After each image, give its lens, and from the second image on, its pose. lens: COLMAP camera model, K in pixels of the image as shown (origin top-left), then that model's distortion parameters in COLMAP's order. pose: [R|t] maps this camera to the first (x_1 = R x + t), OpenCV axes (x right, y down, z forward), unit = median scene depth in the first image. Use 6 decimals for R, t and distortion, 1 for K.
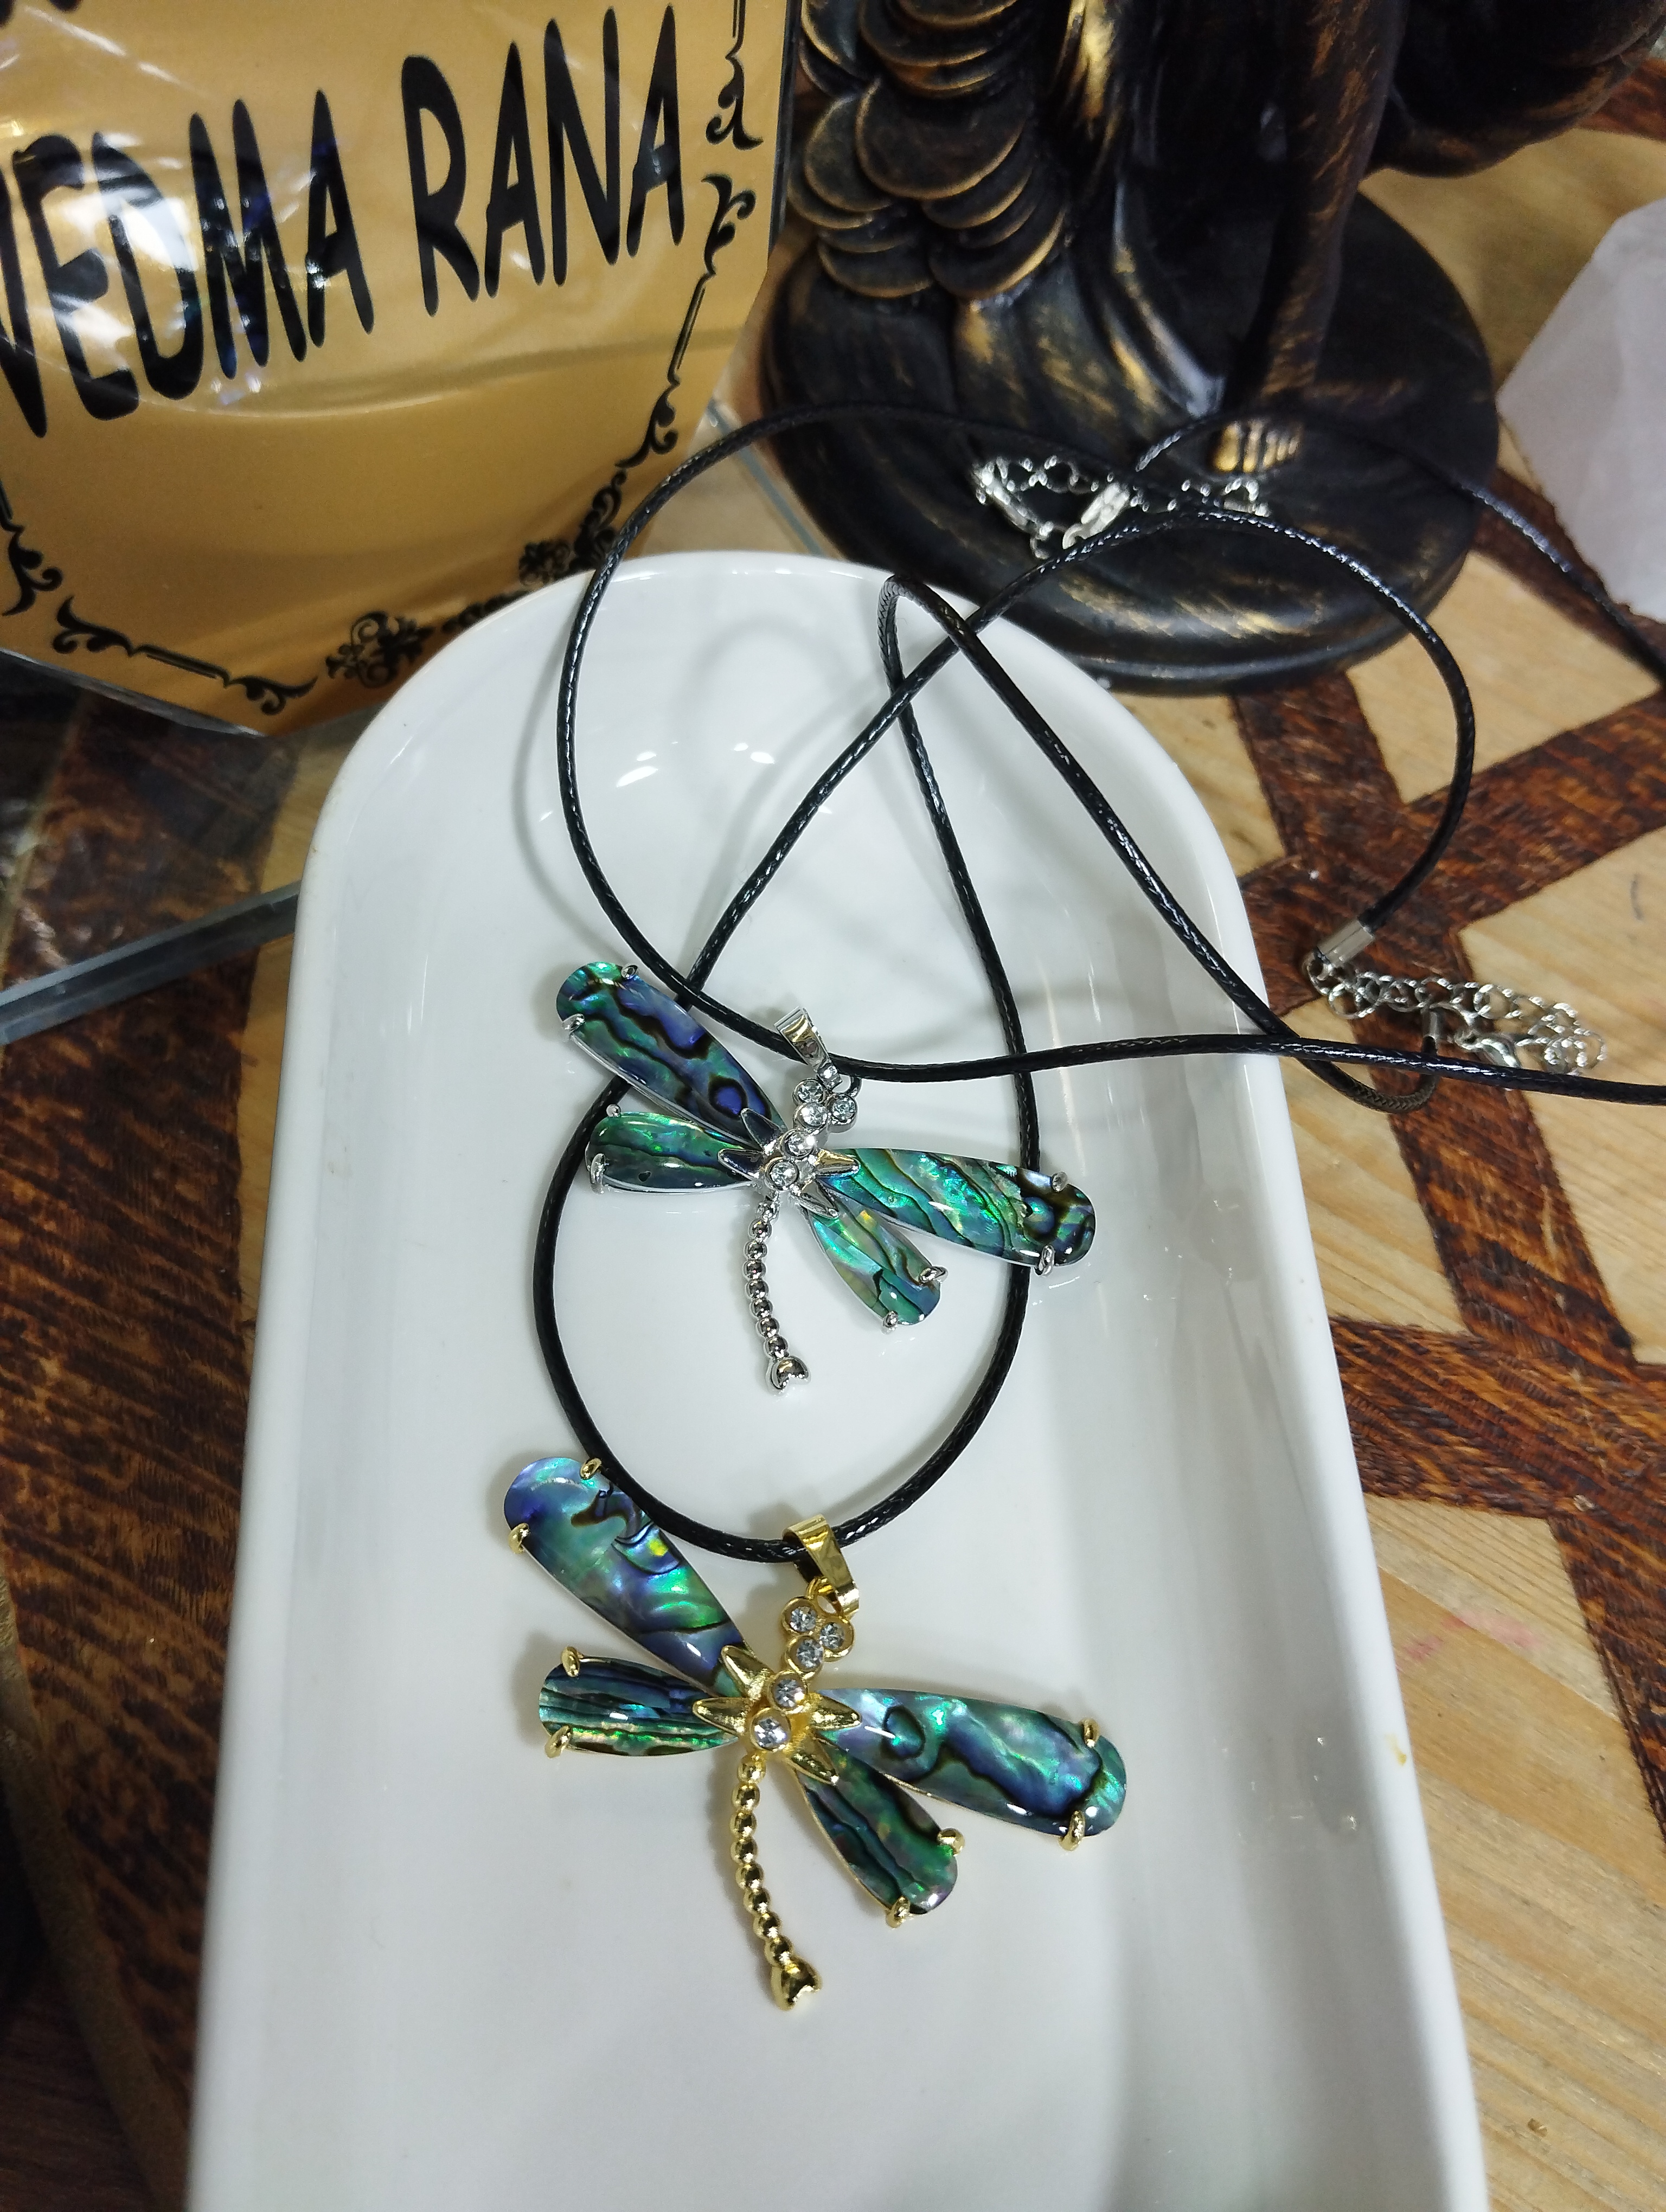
lens RADIAL K [[1911.7, 0, 865.6], [0, 1911.7, 1096.2], [0, 0, 1]] dist [0.052517, -0.163818]
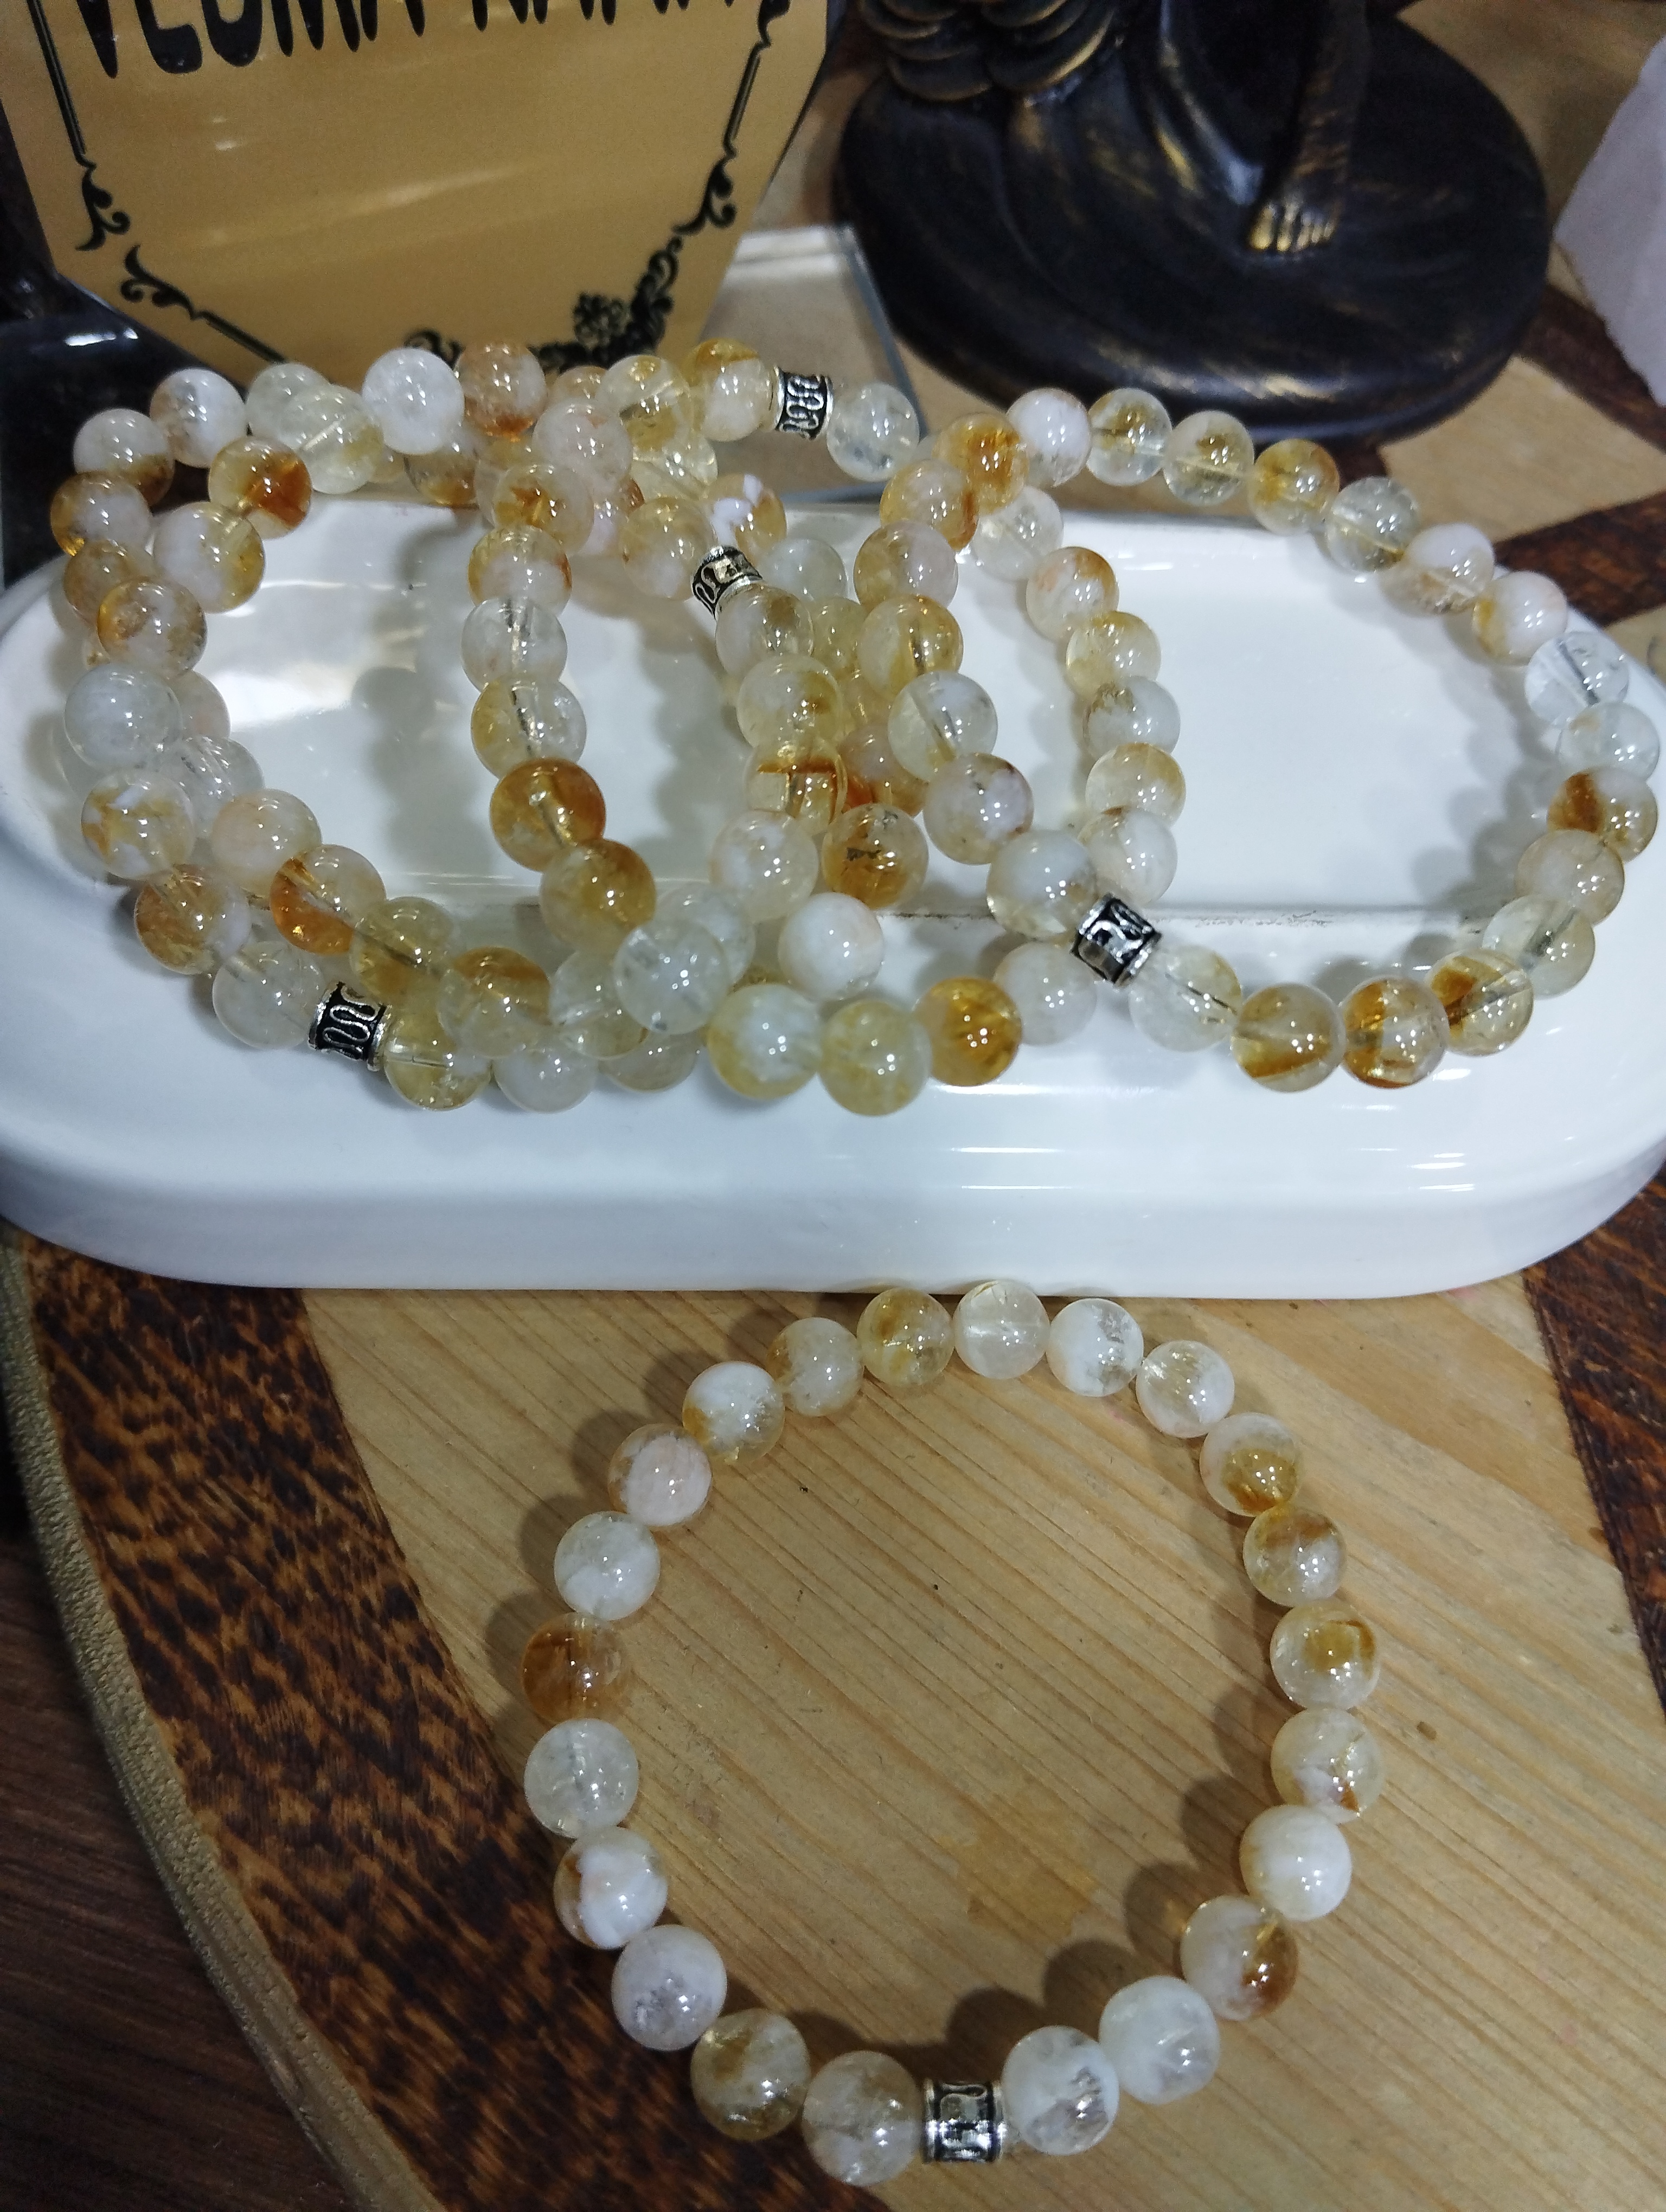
lens RADIAL K [[1911.7, 0, 862.4], [0, 1911.7, 1108.9], [0, 0, 1]] dist [0.052517, -0.163818]
pose [[0.993458, 0.049224, -0.103042, 0.122530], [-0.054217, 0.997458, -0.046236, 0.231961], [0.100505, 0.051520, 0.993602, -0.030101]]
